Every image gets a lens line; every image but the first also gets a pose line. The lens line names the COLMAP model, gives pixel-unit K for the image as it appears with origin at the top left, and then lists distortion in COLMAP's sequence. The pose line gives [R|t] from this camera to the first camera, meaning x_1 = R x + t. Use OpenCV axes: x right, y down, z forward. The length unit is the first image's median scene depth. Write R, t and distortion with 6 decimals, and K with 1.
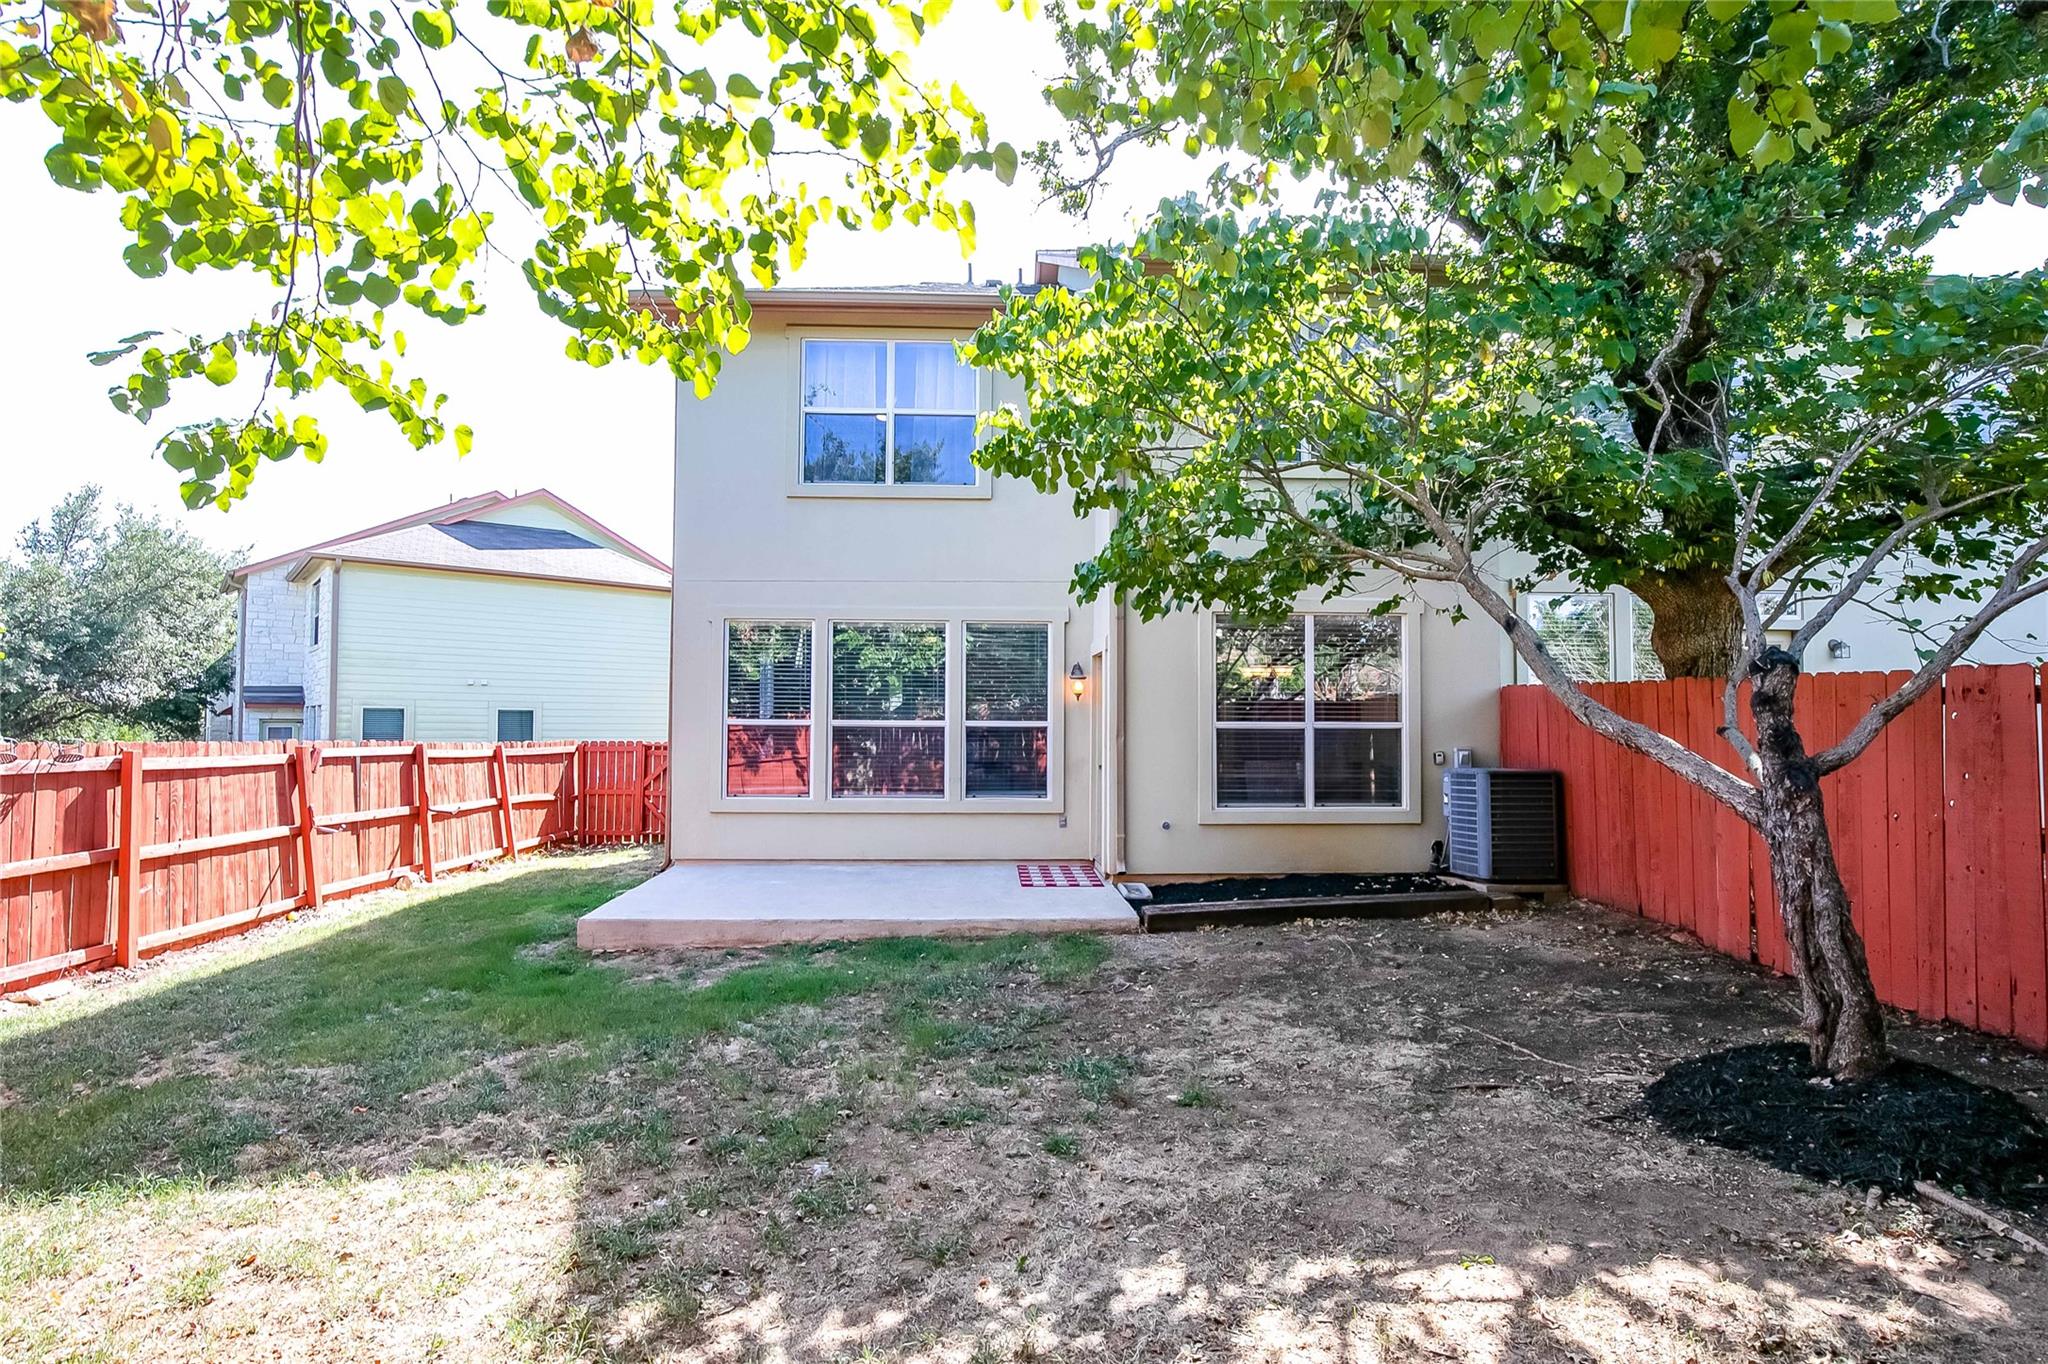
lens RADIAL K [[960.3, 0, 1020.9], [0, 960.3, 694.0], [0, 0, 1]] dist [-0.039272, 0.009970]
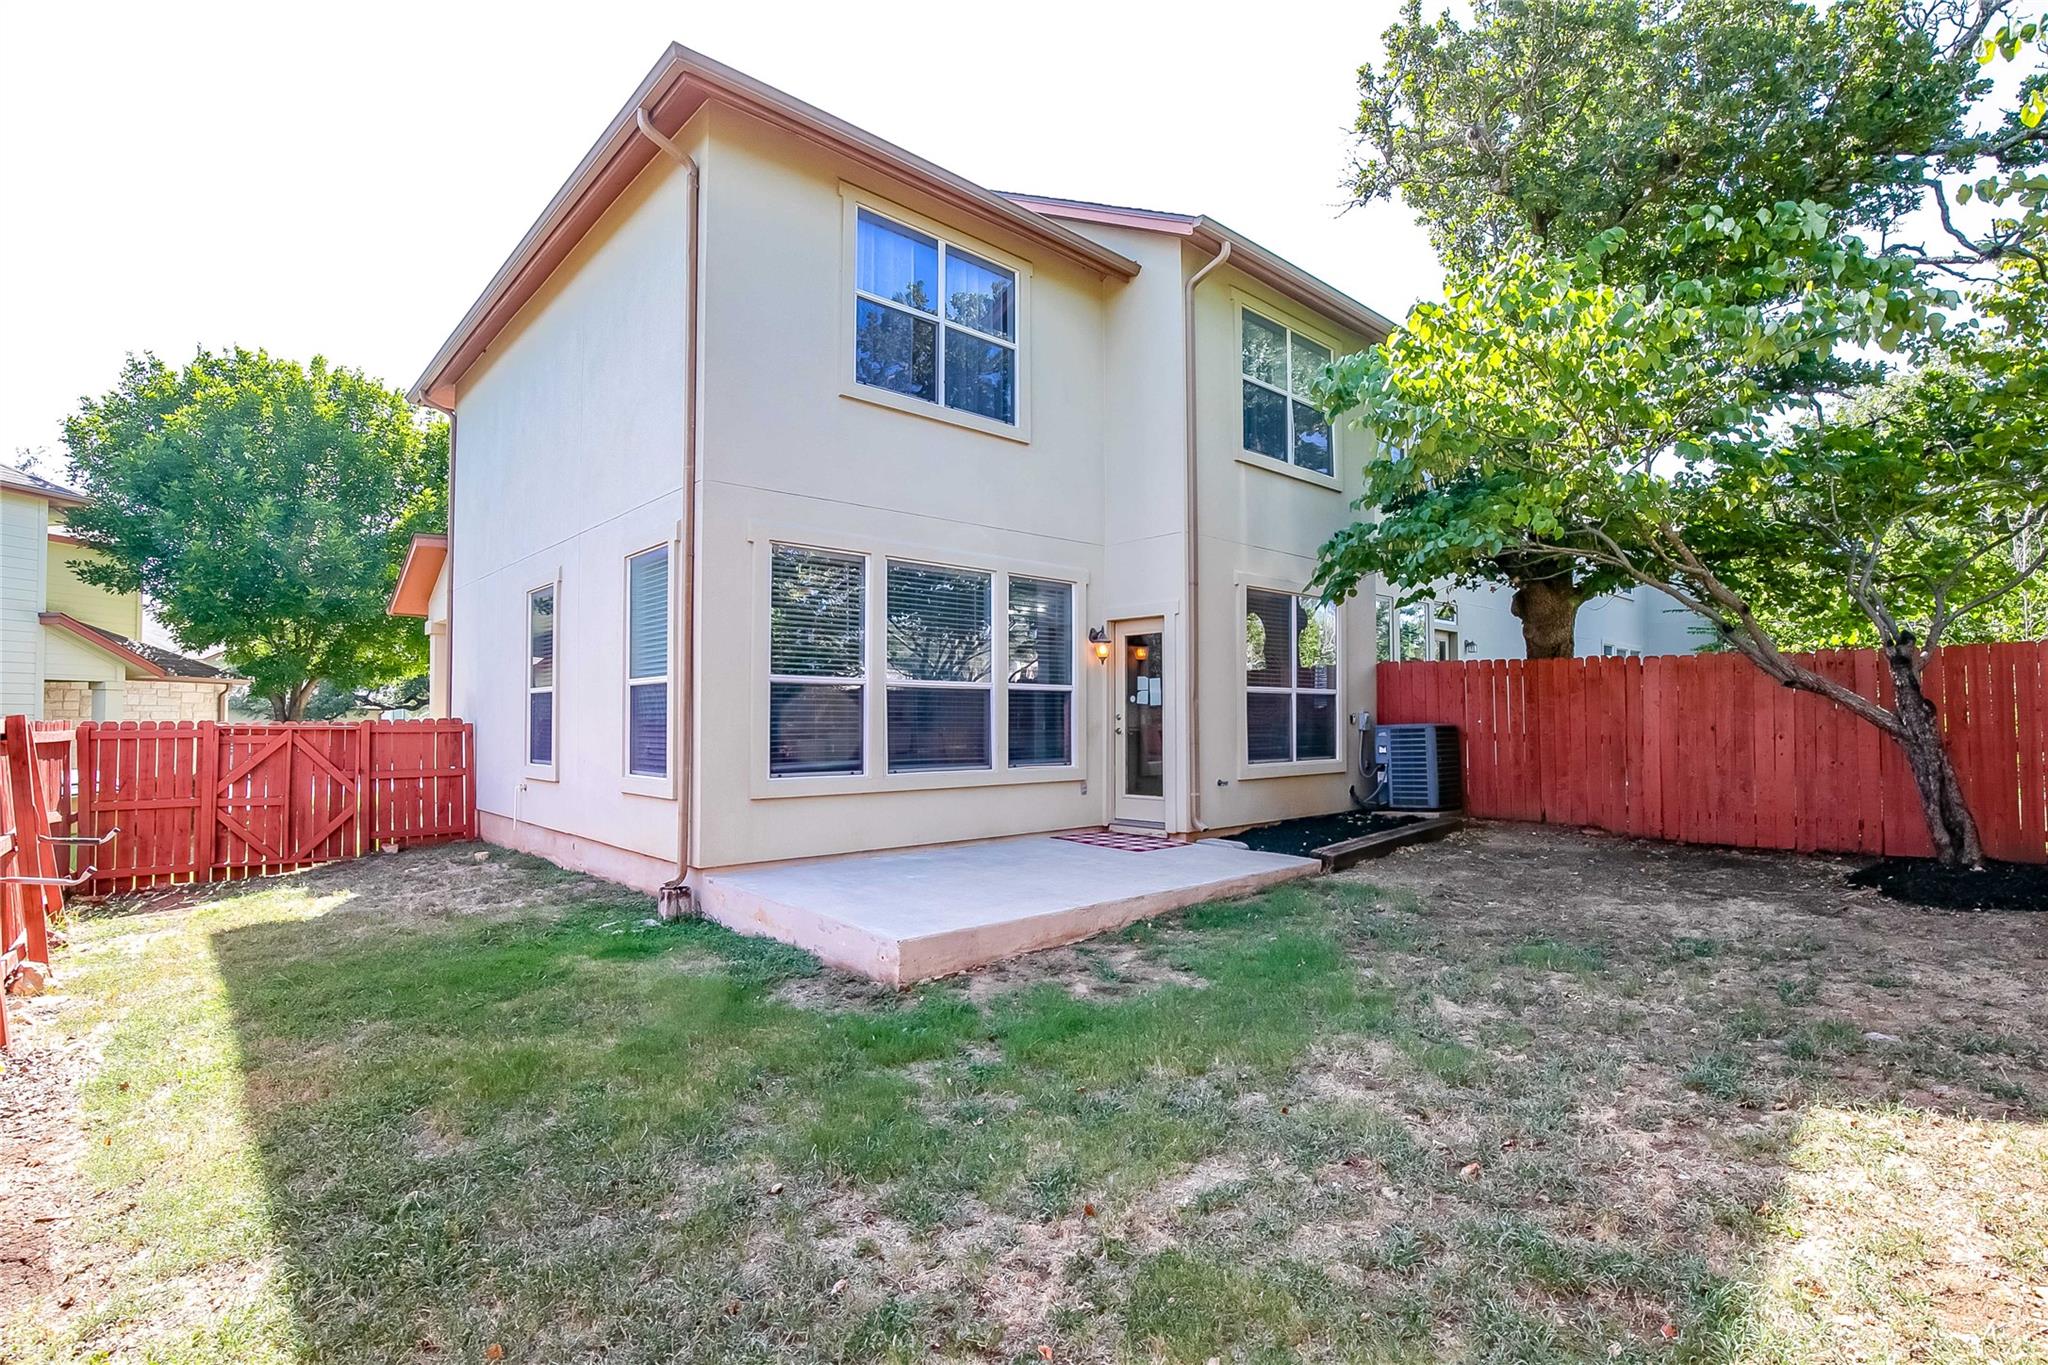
lens RADIAL K [[960.3, 0, 1020.9], [0, 960.3, 694.5], [0, 0, 1]] dist [-0.039272, 0.009970]
pose [[0.772934, 0.011648, 0.634379, -0.867221], [-0.014136, 0.999899, -0.001136, 0.055206], [-0.634329, -0.008090, 0.773021, 0.406569]]
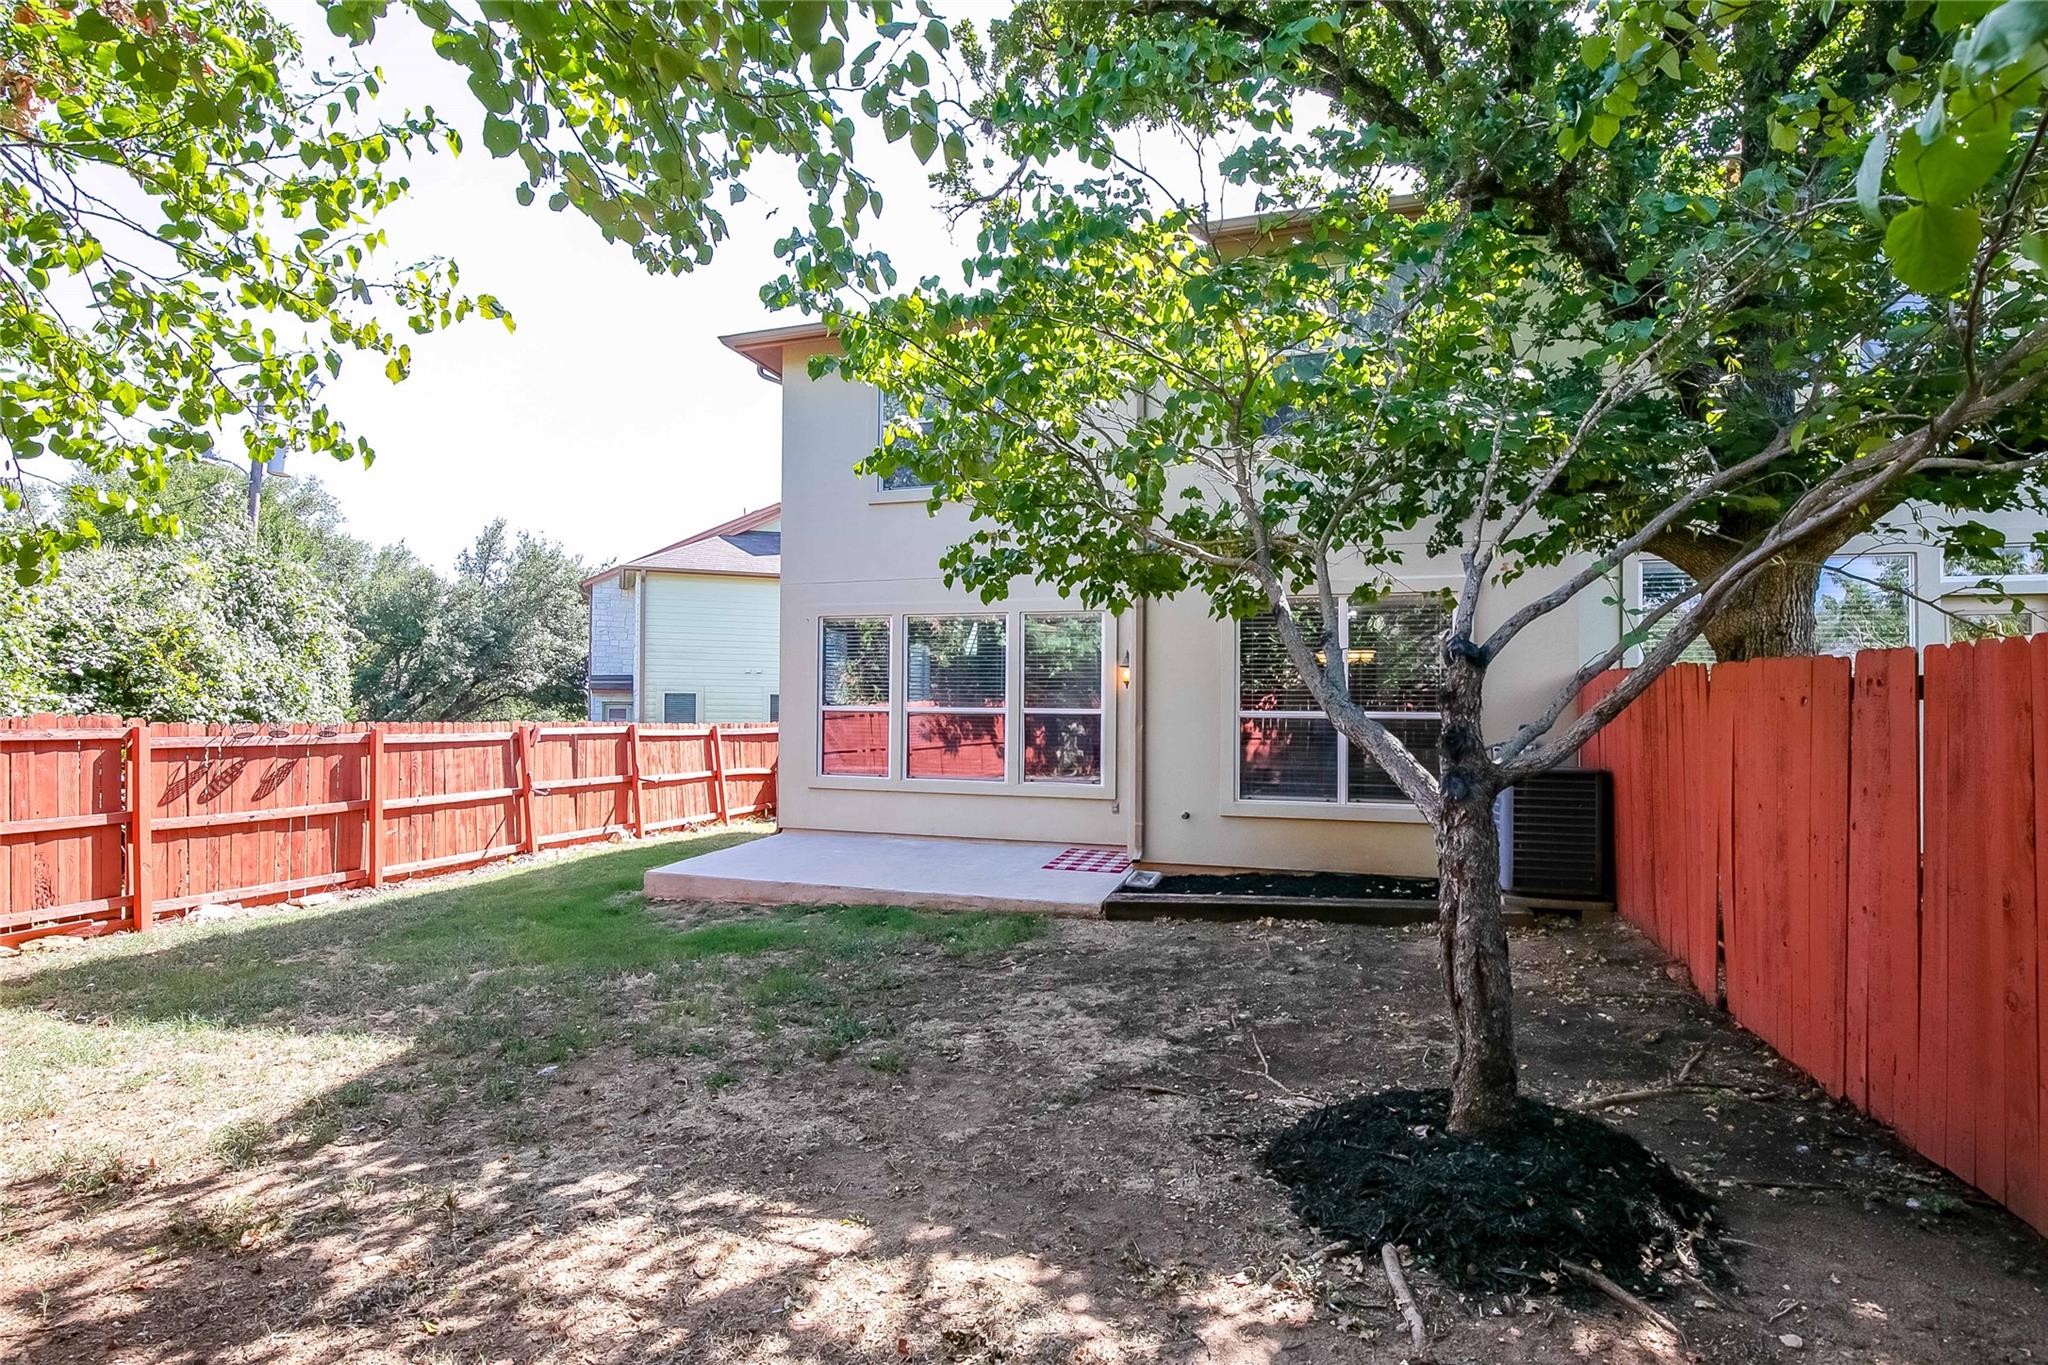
lens RADIAL K [[964.0, 0, 1033.9], [0, 964.0, 693.5], [0, 0, 1]] dist [-0.035877, 0.007113]
pose [[0.943462, -0.000361, -0.331480, 0.417245], [0.006449, 0.999830, 0.017268, -0.008423], [0.331418, -0.018430, 0.943304, 0.018192]]
